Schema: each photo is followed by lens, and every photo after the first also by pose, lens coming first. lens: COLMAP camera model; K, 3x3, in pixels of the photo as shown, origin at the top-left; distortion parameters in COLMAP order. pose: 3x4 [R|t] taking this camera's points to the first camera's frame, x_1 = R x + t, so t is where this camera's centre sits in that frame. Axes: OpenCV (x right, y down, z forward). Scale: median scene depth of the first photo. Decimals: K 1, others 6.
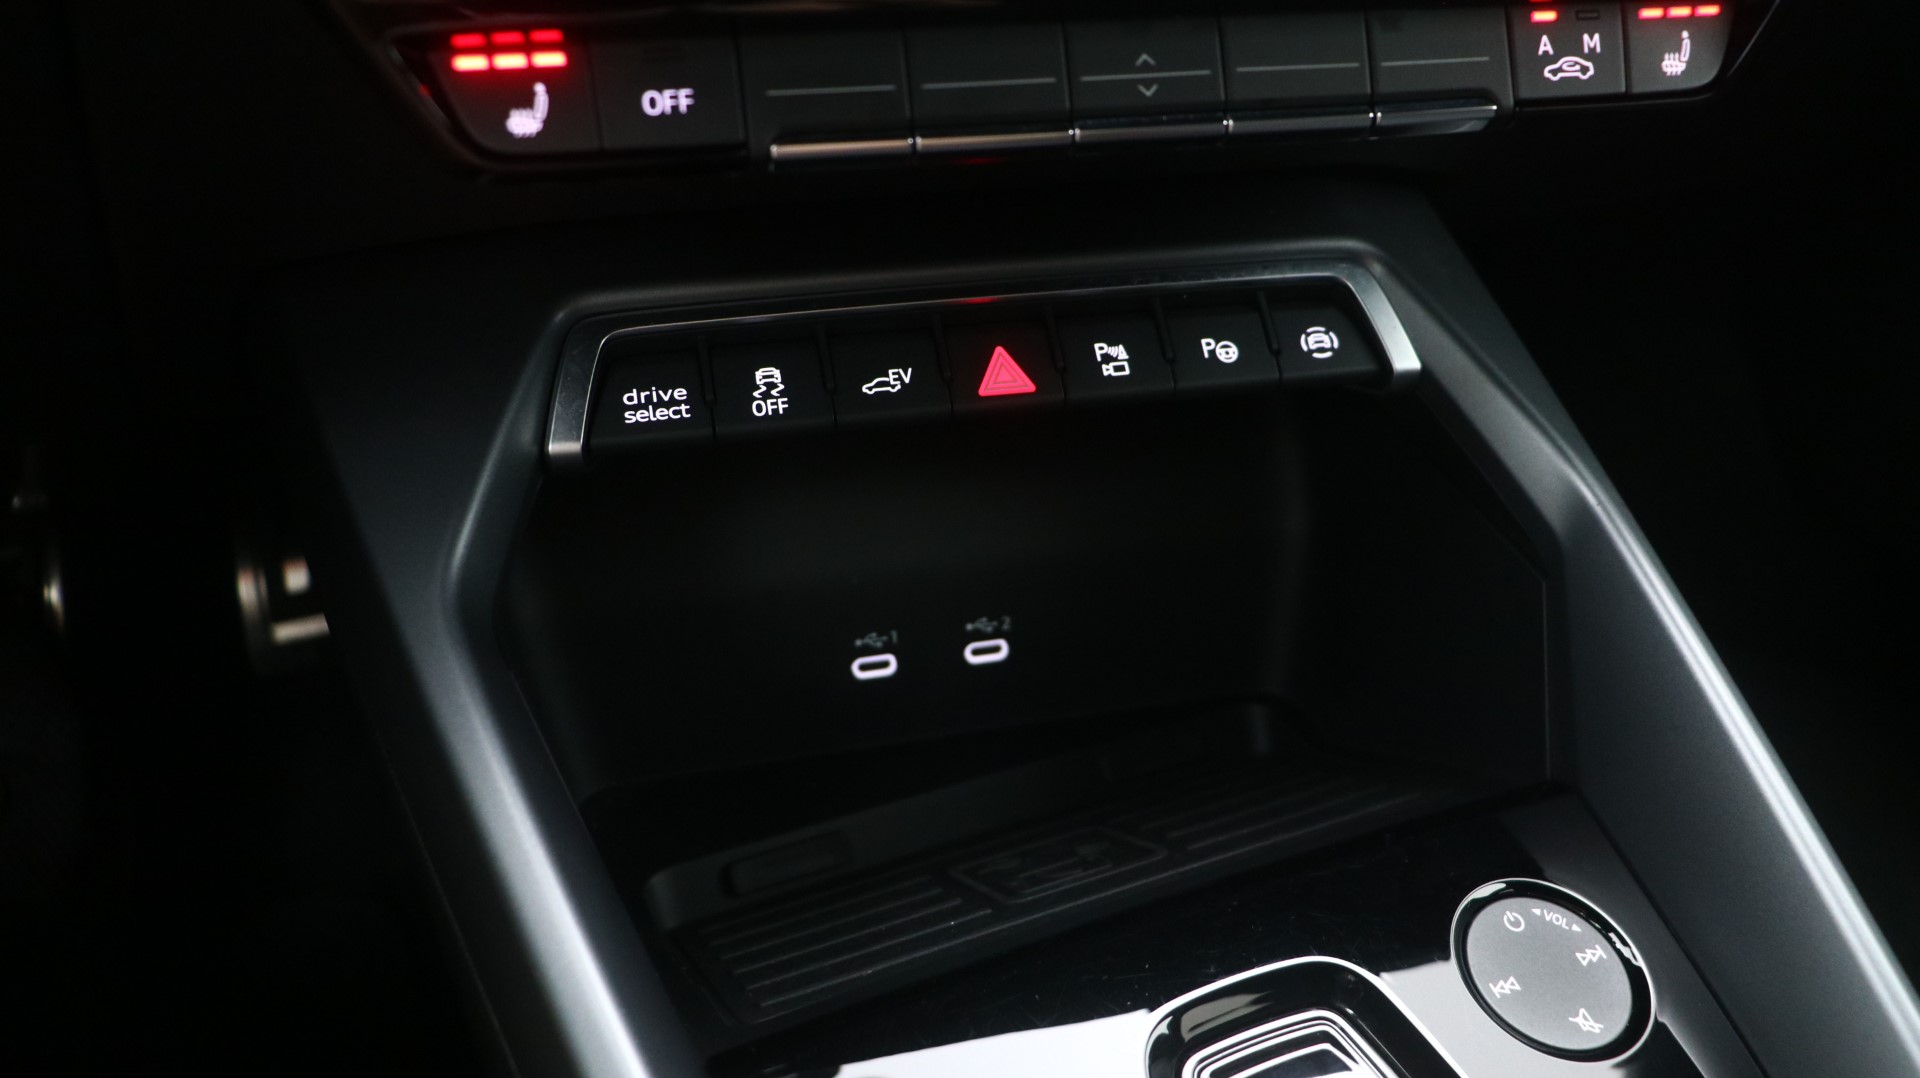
lens RADIAL K [[1505.5, 0, 951.6], [0, 1505.5, 546.7], [0, 0, 1]] dist [-0.014325, 0.005682]
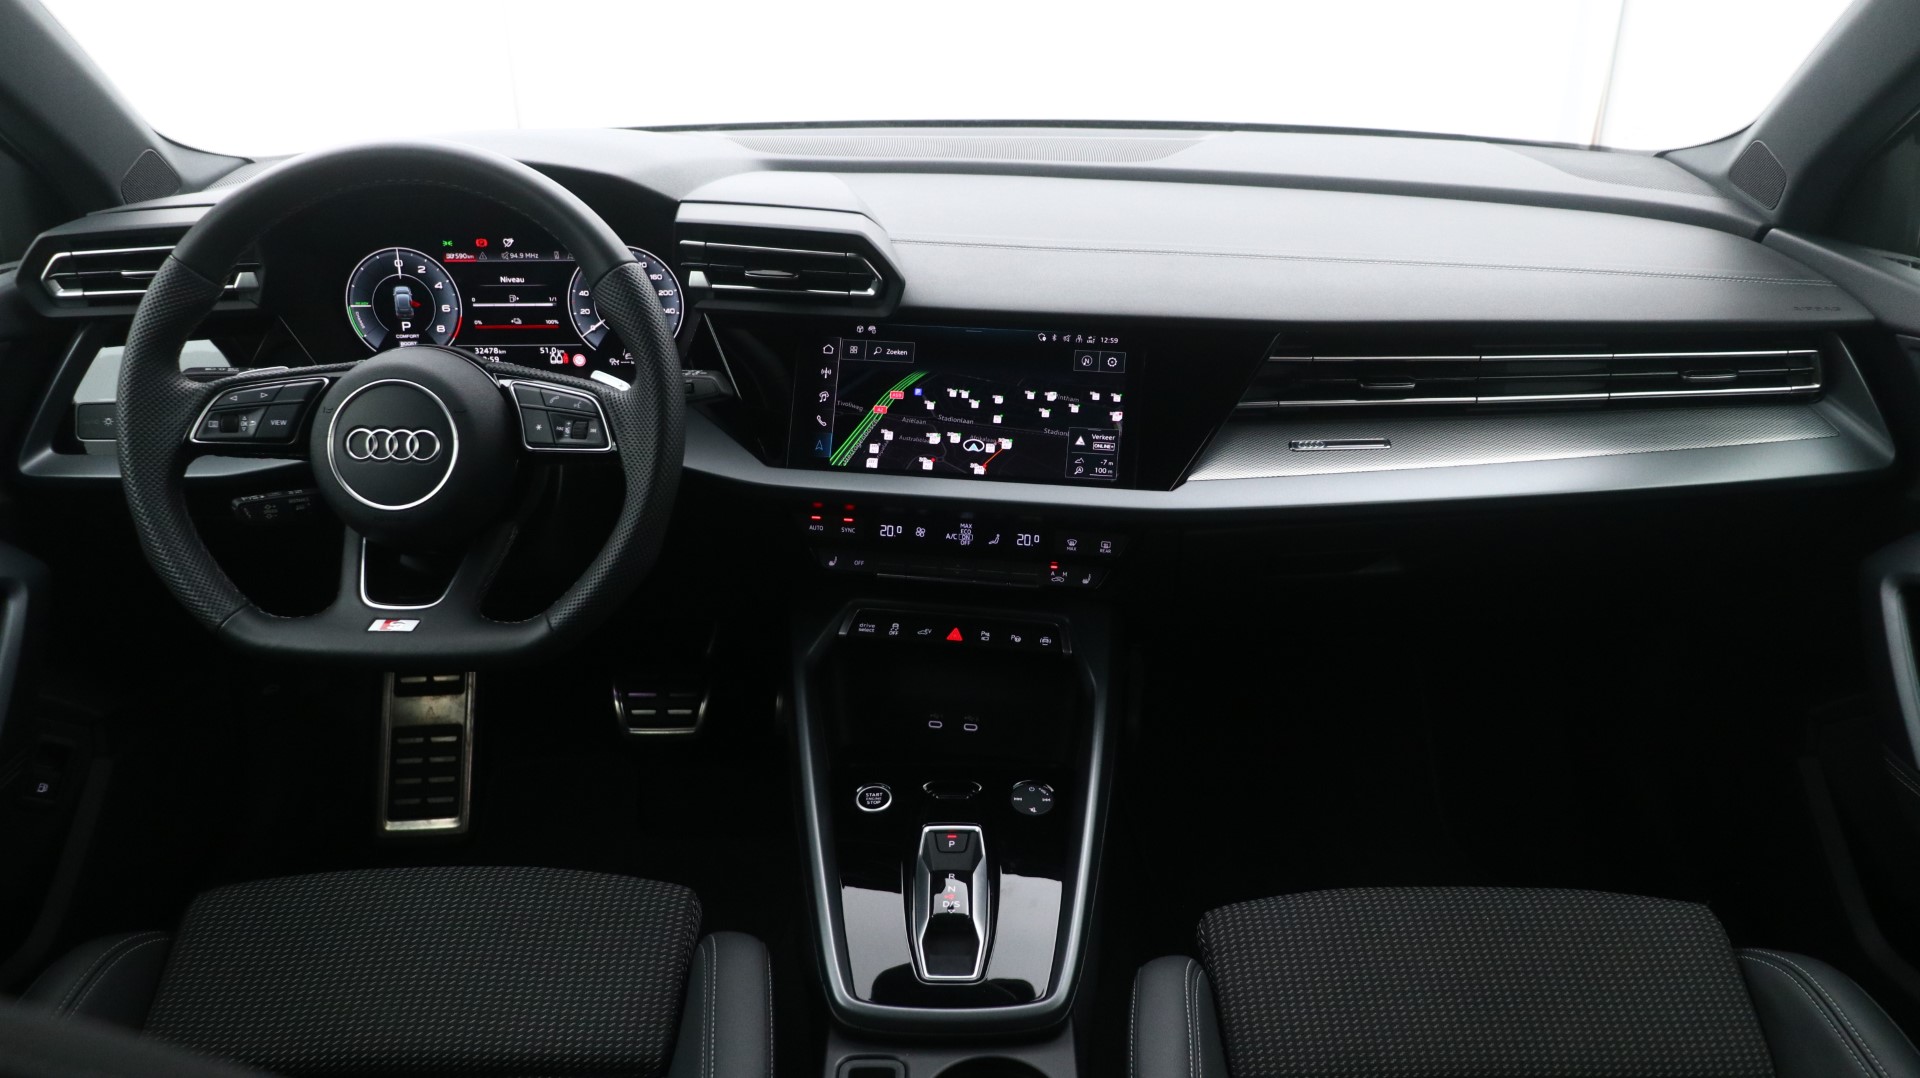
lens RADIAL K [[1505.5, 0, 927.0], [0, 1505.5, 542.5], [0, 0, 1]] dist [-0.014325, 0.005682]
pose [[0.912254, 0.125727, -0.389854, 1.496202], [-0.208416, 0.961796, -0.177515, 0.368786], [0.352641, 0.243191, 0.903605, -2.646562]]
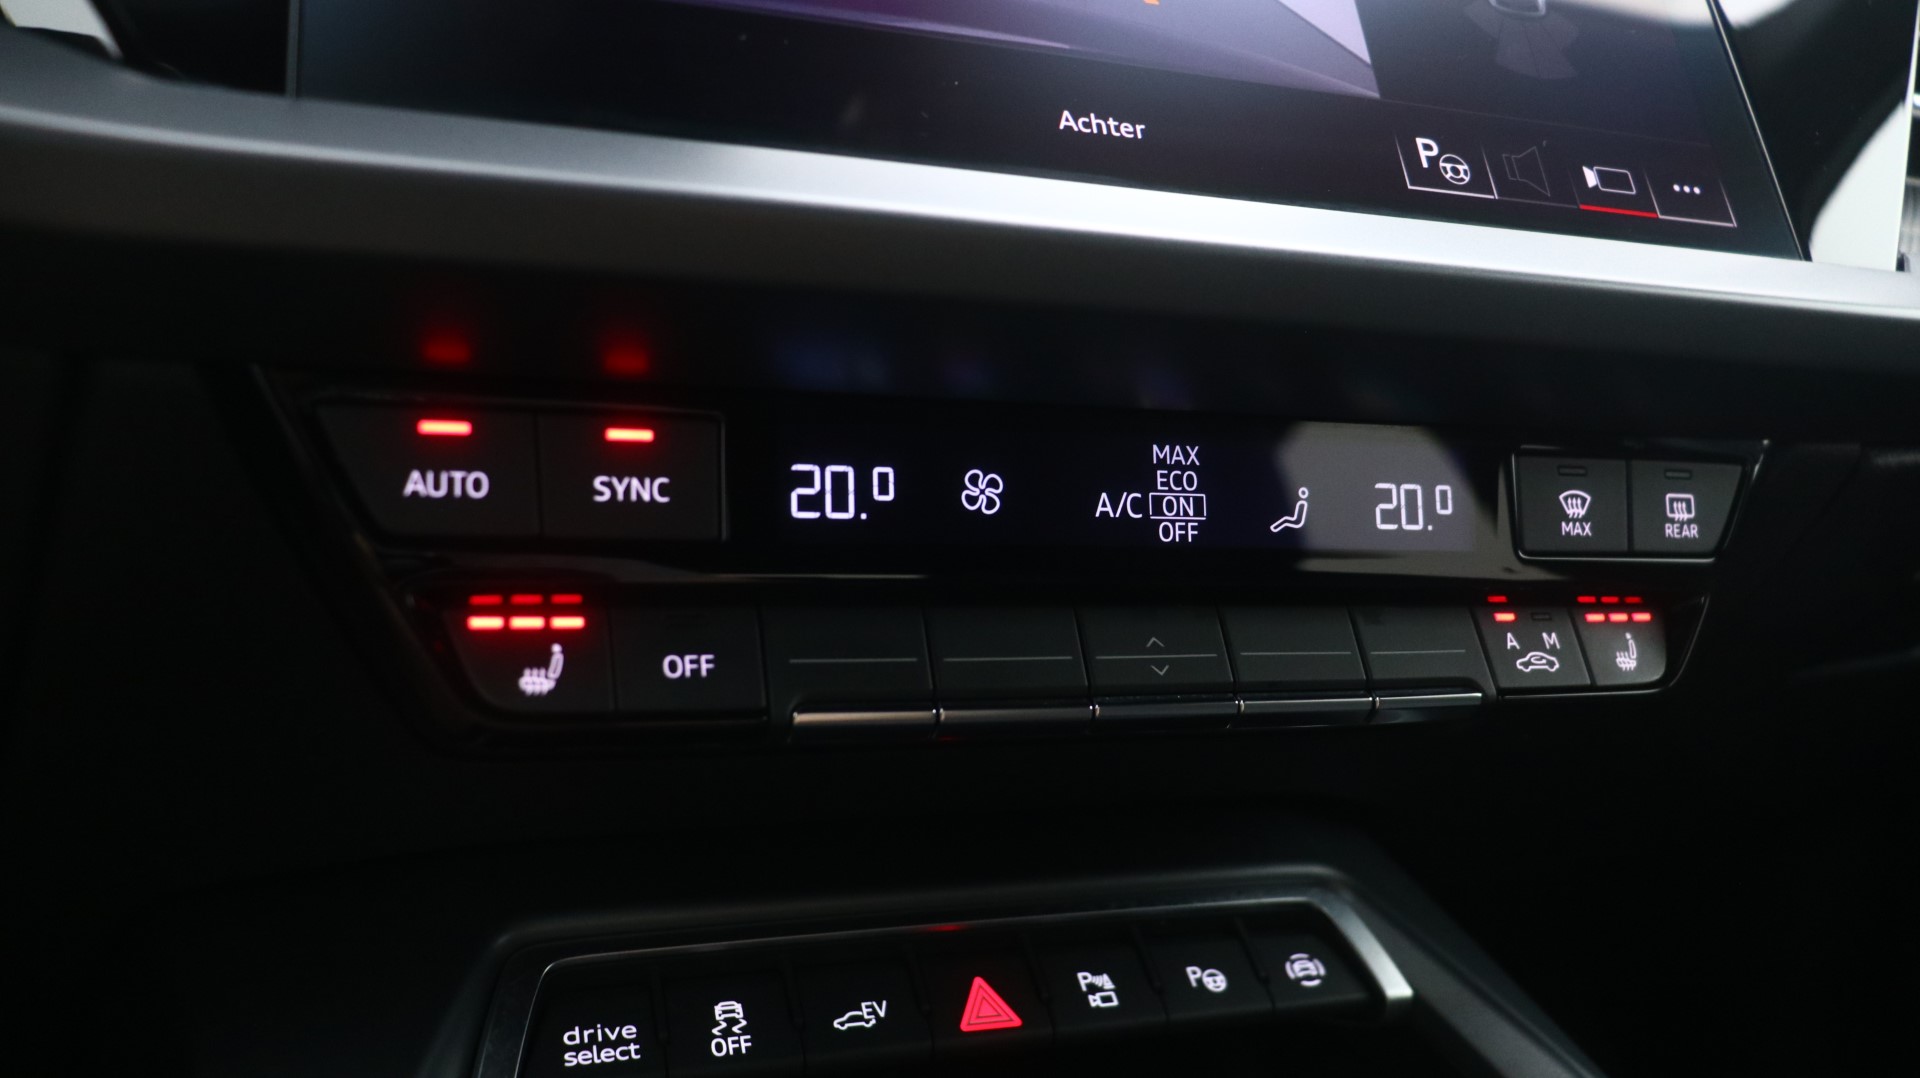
lens RADIAL K [[1505.5, 0, 962.0], [0, 1505.5, 543.9], [0, 0, 1]] dist [-0.014325, 0.005682]
pose [[0.991511, 0.013287, 0.129340, -0.106020], [0.050352, 0.877903, -0.476183, 0.075638], [-0.119875, 0.478653, 0.869782, 0.081399]]
